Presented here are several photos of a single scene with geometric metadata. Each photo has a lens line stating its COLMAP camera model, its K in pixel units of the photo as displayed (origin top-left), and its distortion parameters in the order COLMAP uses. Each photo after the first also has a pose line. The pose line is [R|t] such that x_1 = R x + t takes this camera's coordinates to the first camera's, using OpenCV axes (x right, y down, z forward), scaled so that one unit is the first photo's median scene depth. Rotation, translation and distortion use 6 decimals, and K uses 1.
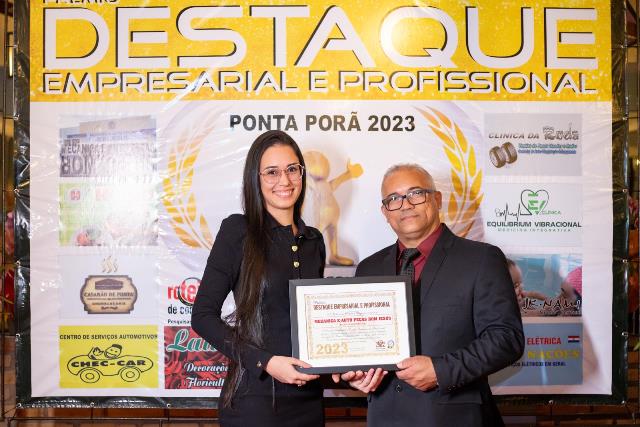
lens RADIAL K [[968.3, 0, 328.1], [0, 968.3, 246.8], [0, 0, 1]] dist [-0.071554, -0.046742]
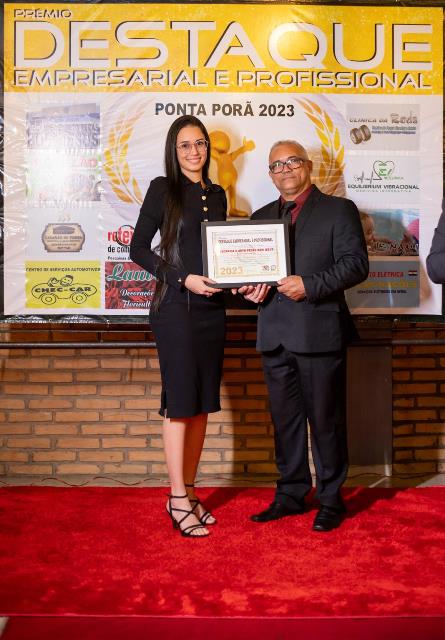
lens RADIAL K [[1329.3, 0, 199.9], [0, 1329.3, 261.5], [0, 0, 1]] dist [-0.067556, -0.272808]
pose [[0.999982, 0.005852, 0.001219, -0.041417], [-0.005868, 0.999893, 0.013397, 0.056801], [-0.001140, -0.013404, 0.999910, -0.832912]]
